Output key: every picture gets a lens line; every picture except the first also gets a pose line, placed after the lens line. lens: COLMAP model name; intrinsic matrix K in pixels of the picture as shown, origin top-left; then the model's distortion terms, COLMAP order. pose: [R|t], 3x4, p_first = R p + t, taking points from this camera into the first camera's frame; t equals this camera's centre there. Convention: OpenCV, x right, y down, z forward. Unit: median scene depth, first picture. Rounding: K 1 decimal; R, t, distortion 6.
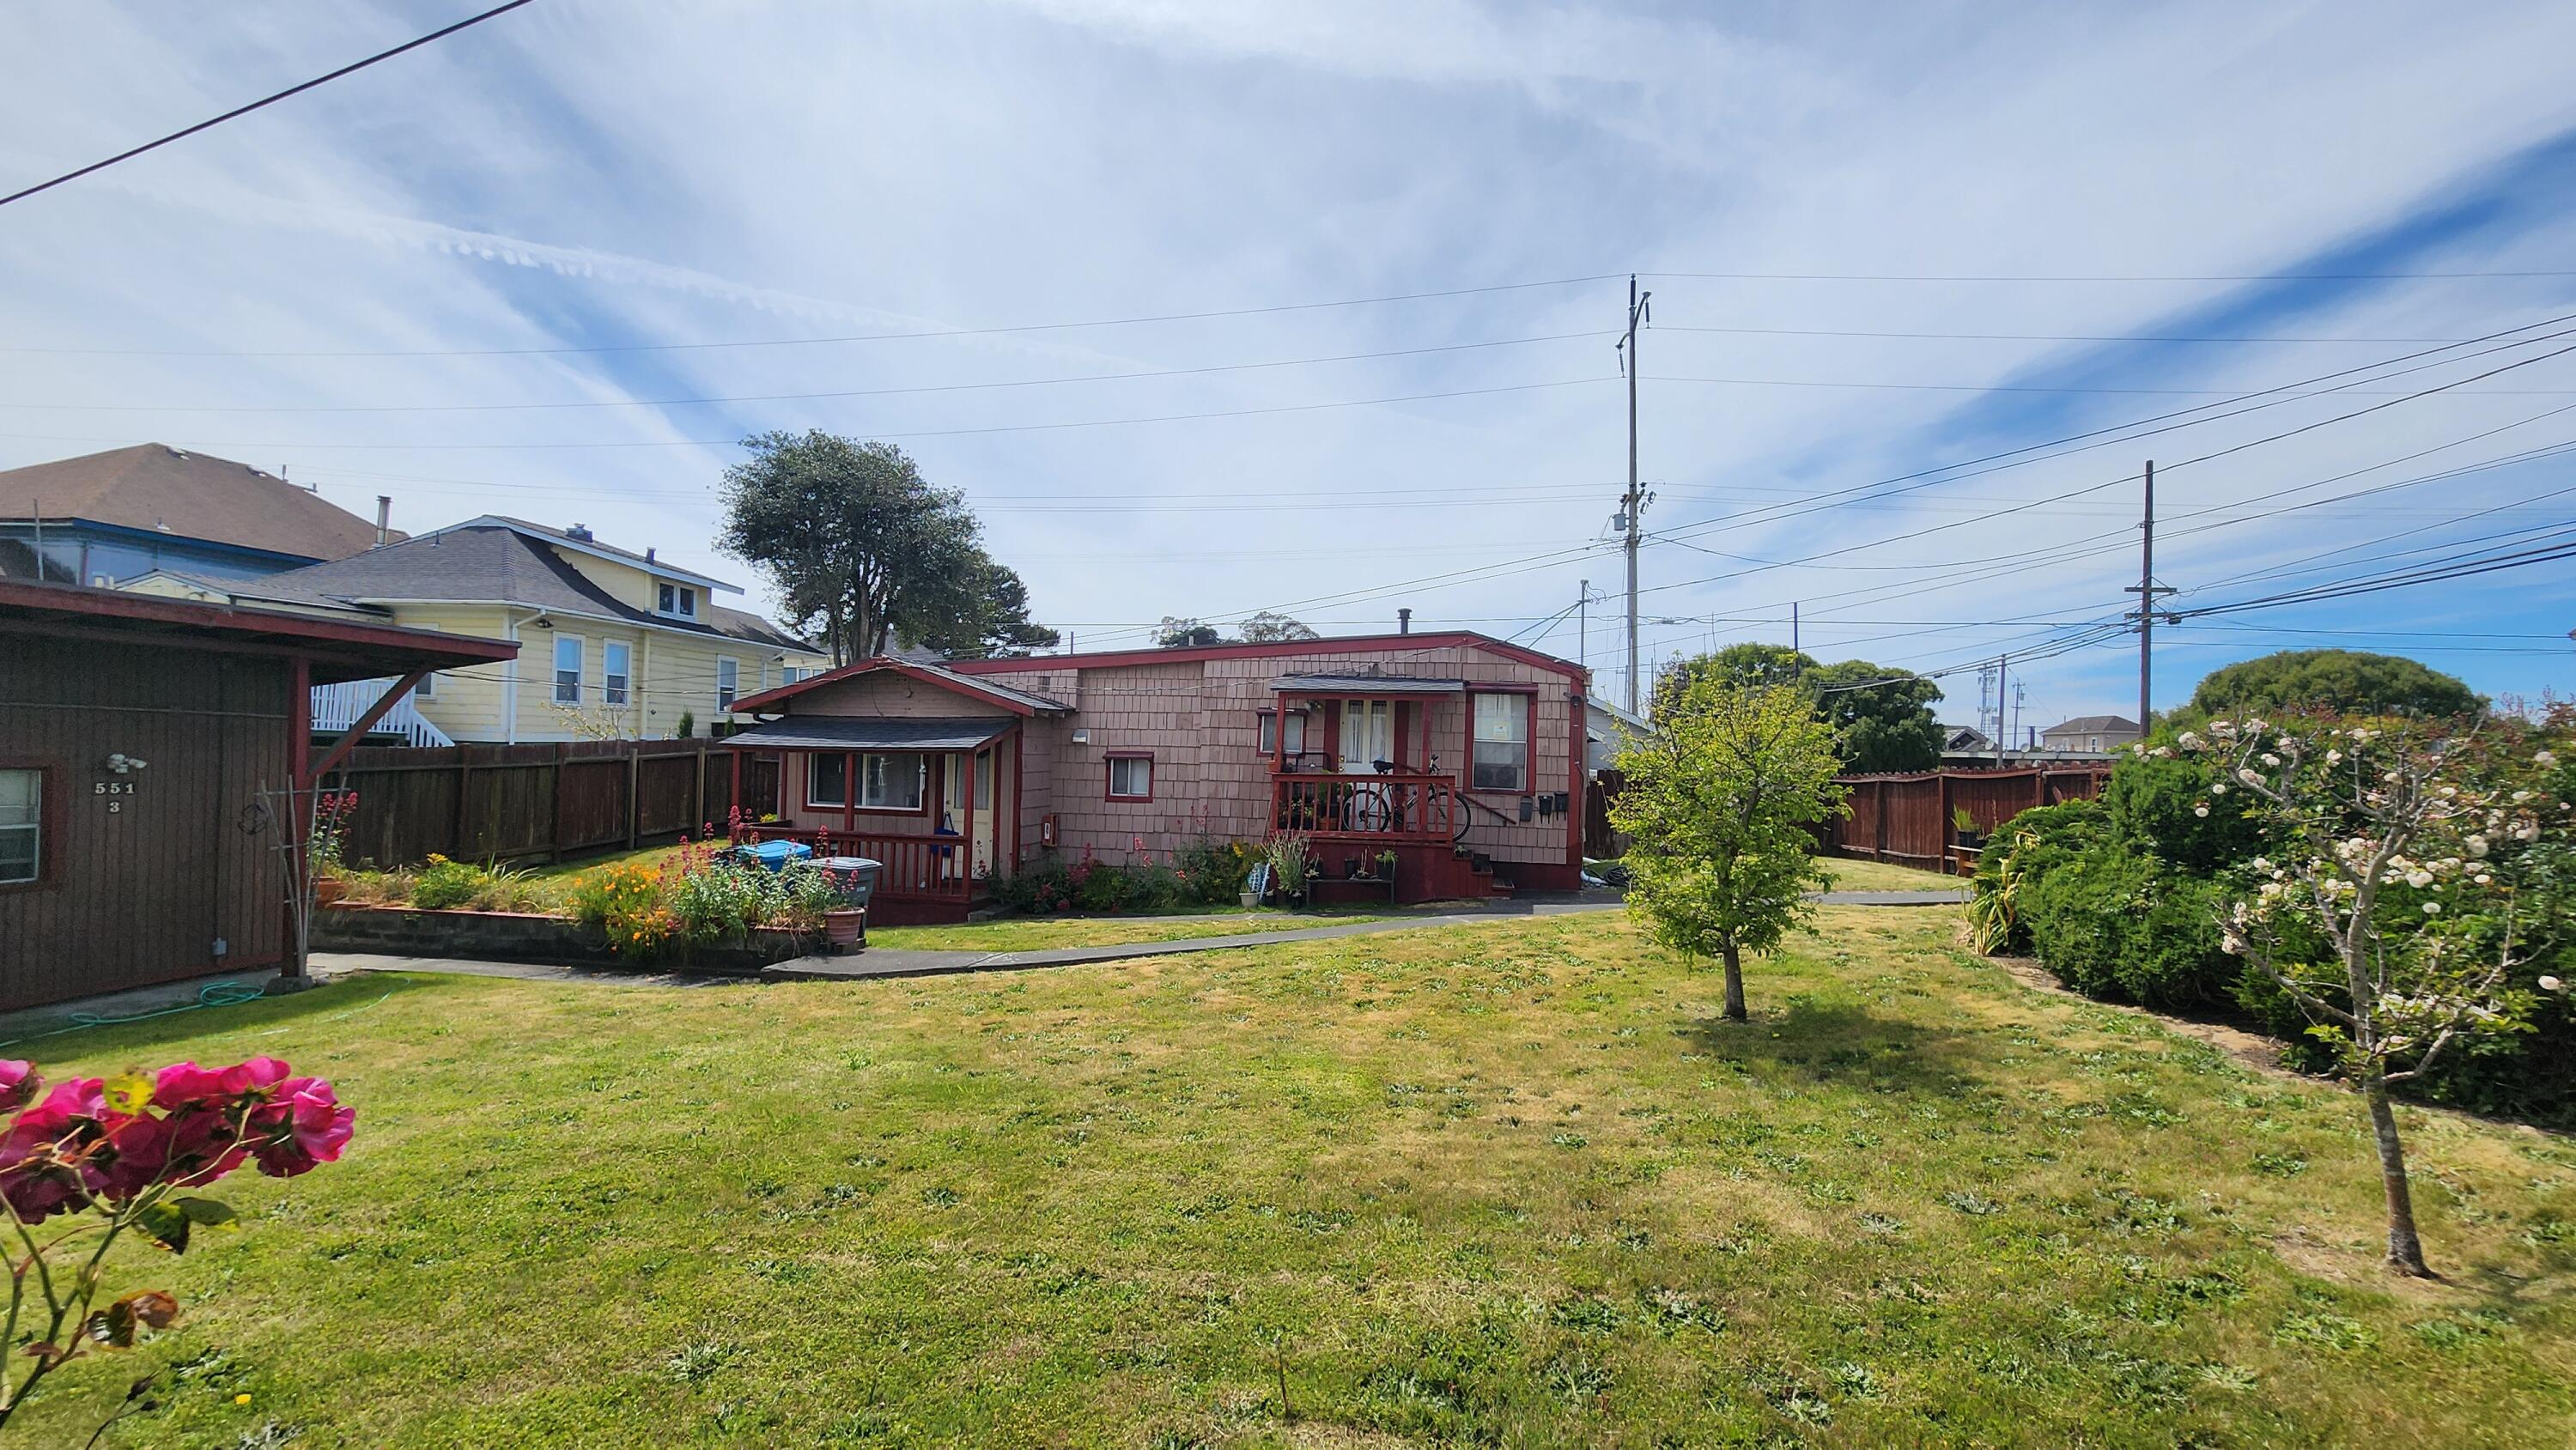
lens RADIAL K [[1051.0, 0, 1285.6], [0, 1051.0, 742.4], [0, 0, 1]] dist [-0.000761, 0.000780]
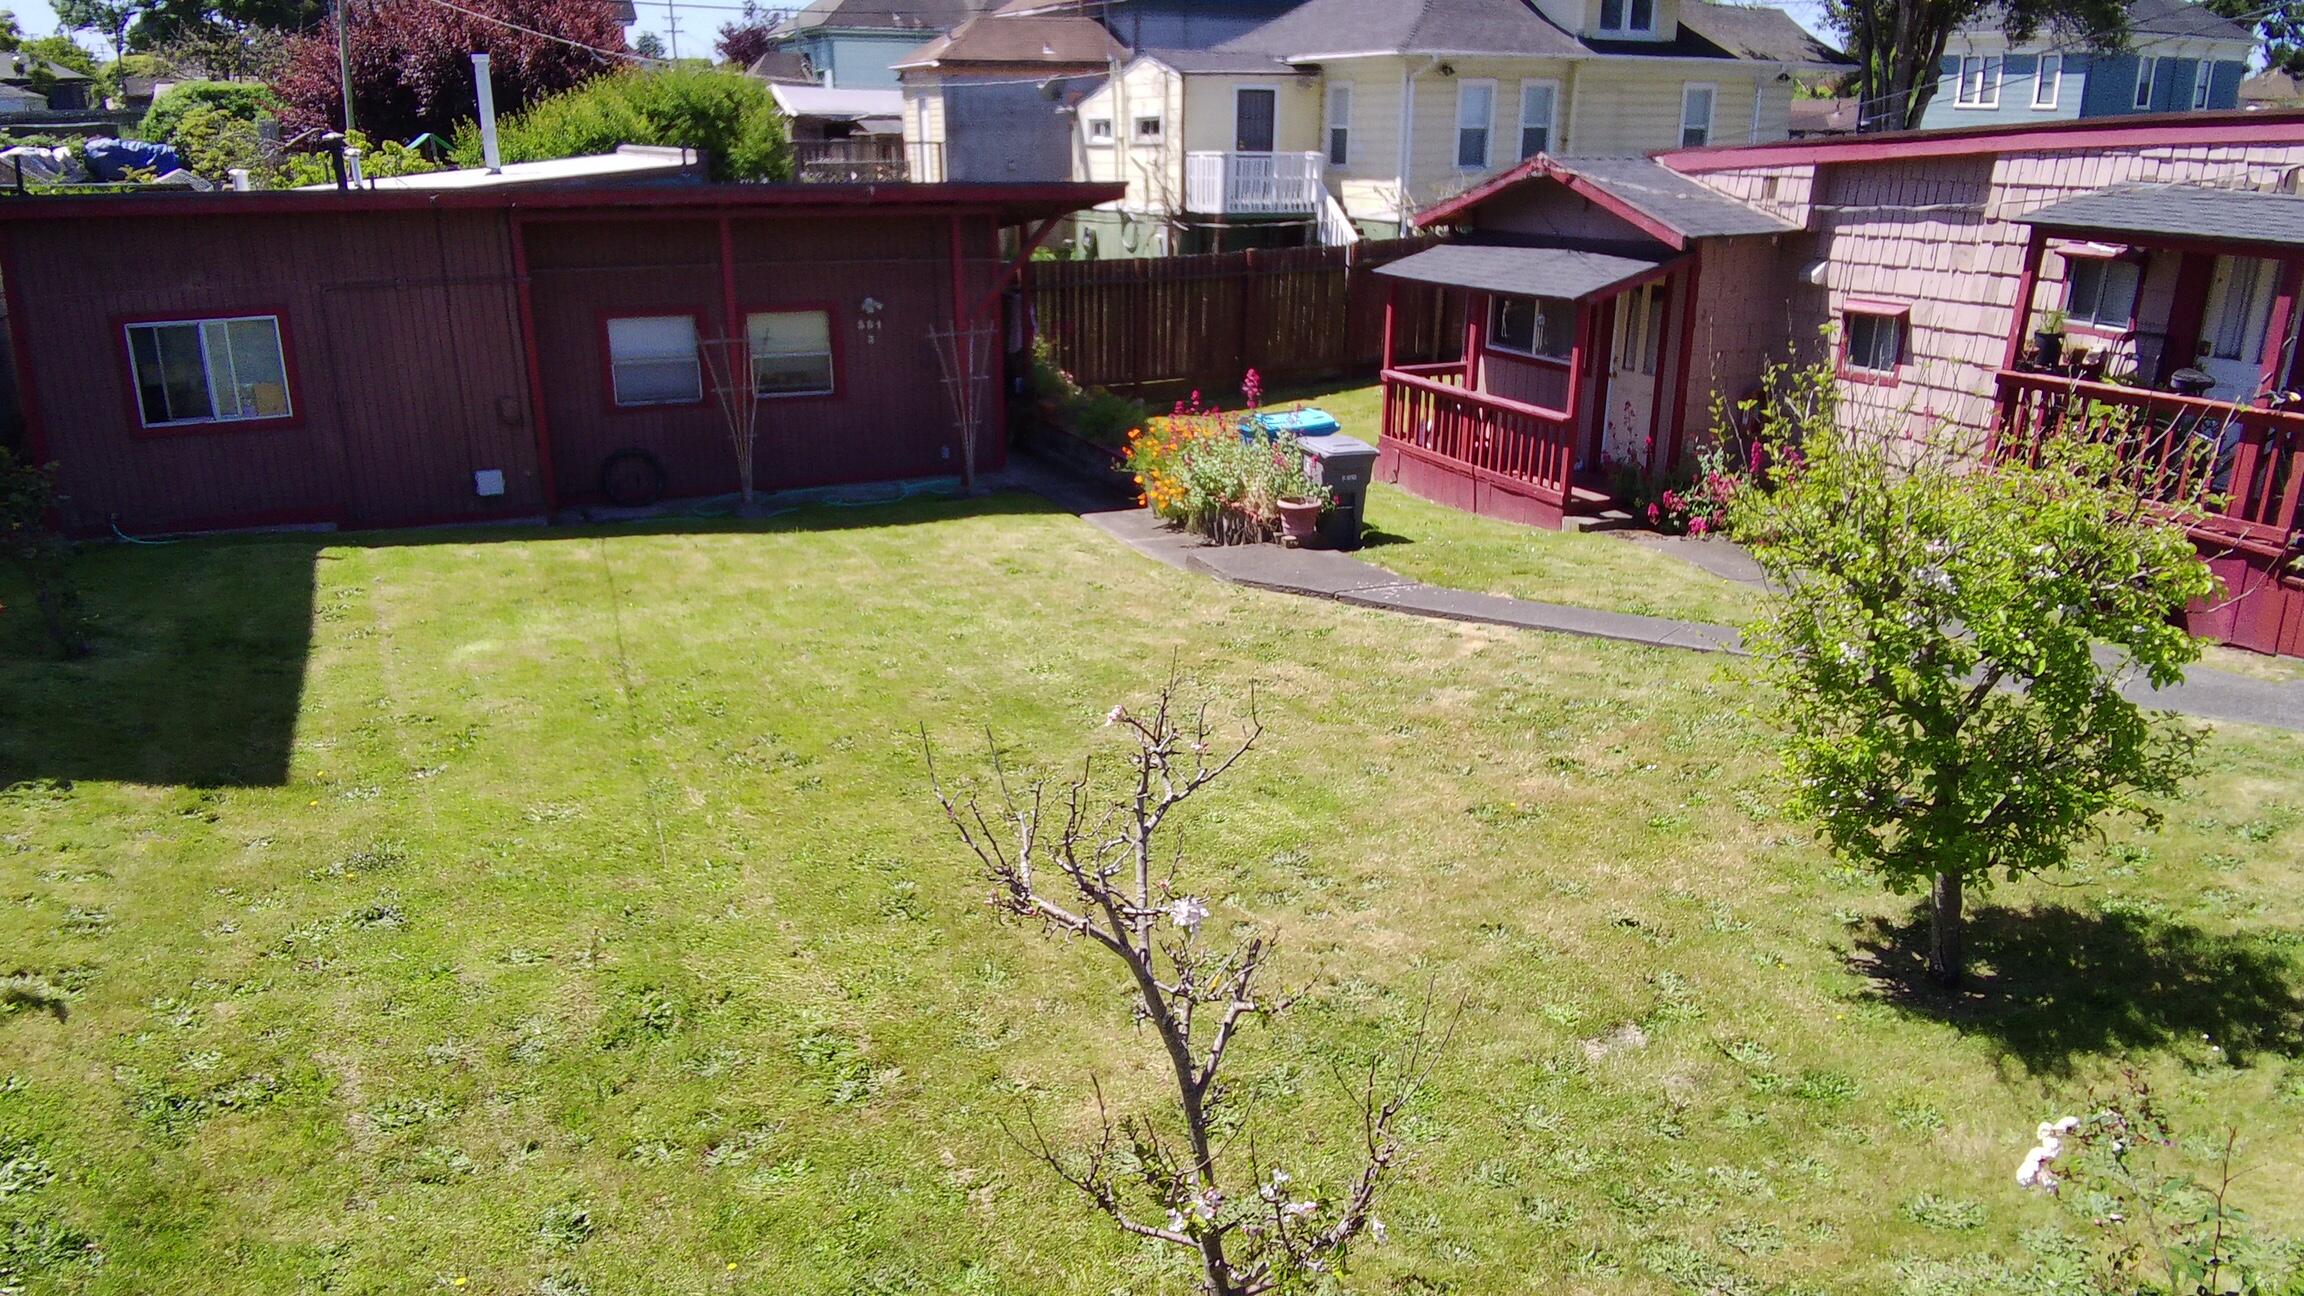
lens RADIAL K [[1530.1, 0, 1138.9], [0, 1530.1, 653.2], [0, 0, 1]] dist [0.100348, -0.200391]
pose [[0.552208, 0.243748, -0.797279, 0.422164], [0.019925, 0.952175, 0.304904, -0.087705], [0.833469, -0.184256, 0.520941, 0.123130]]
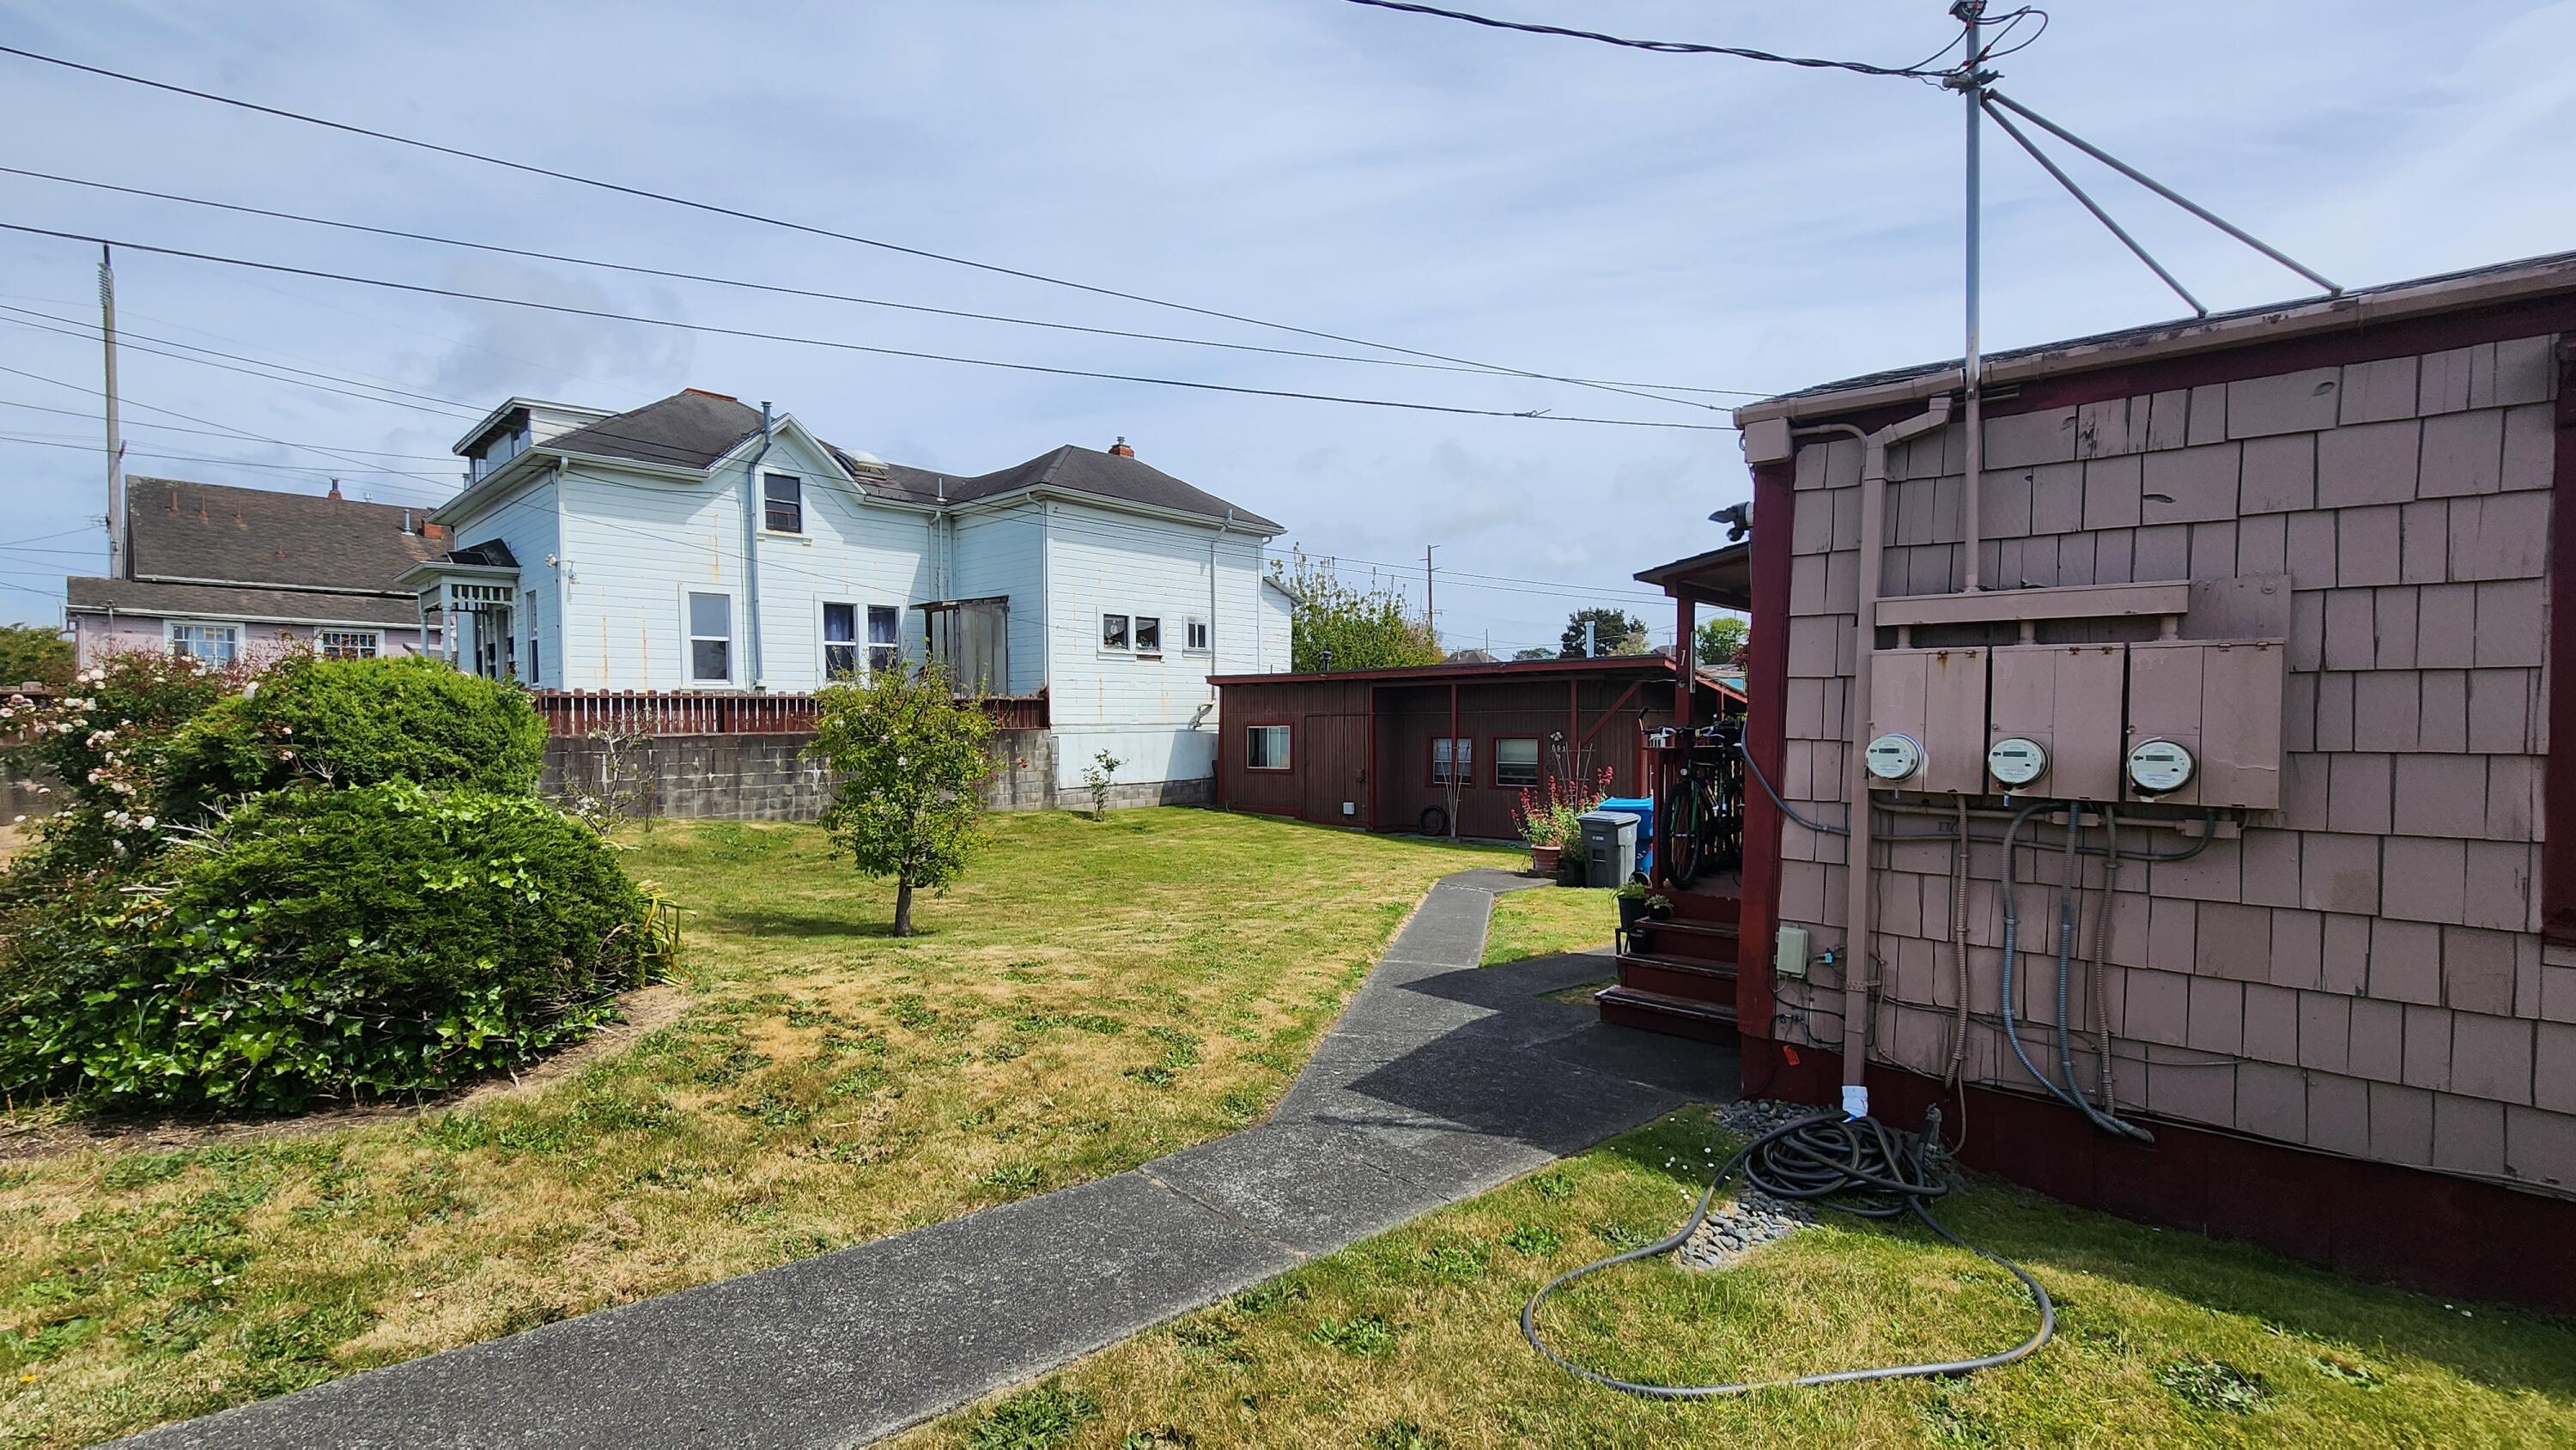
lens RADIAL K [[1055.1, 0, 1288.7], [0, 1055.1, 741.9], [0, 0, 1]] dist [-0.000868, 0.000260]
pose [[-0.537022, -0.004802, -0.843554, 0.614761], [0.005562, 0.999942, -0.009232, 0.029957], [0.843550, -0.009650, -0.536964, 1.035365]]
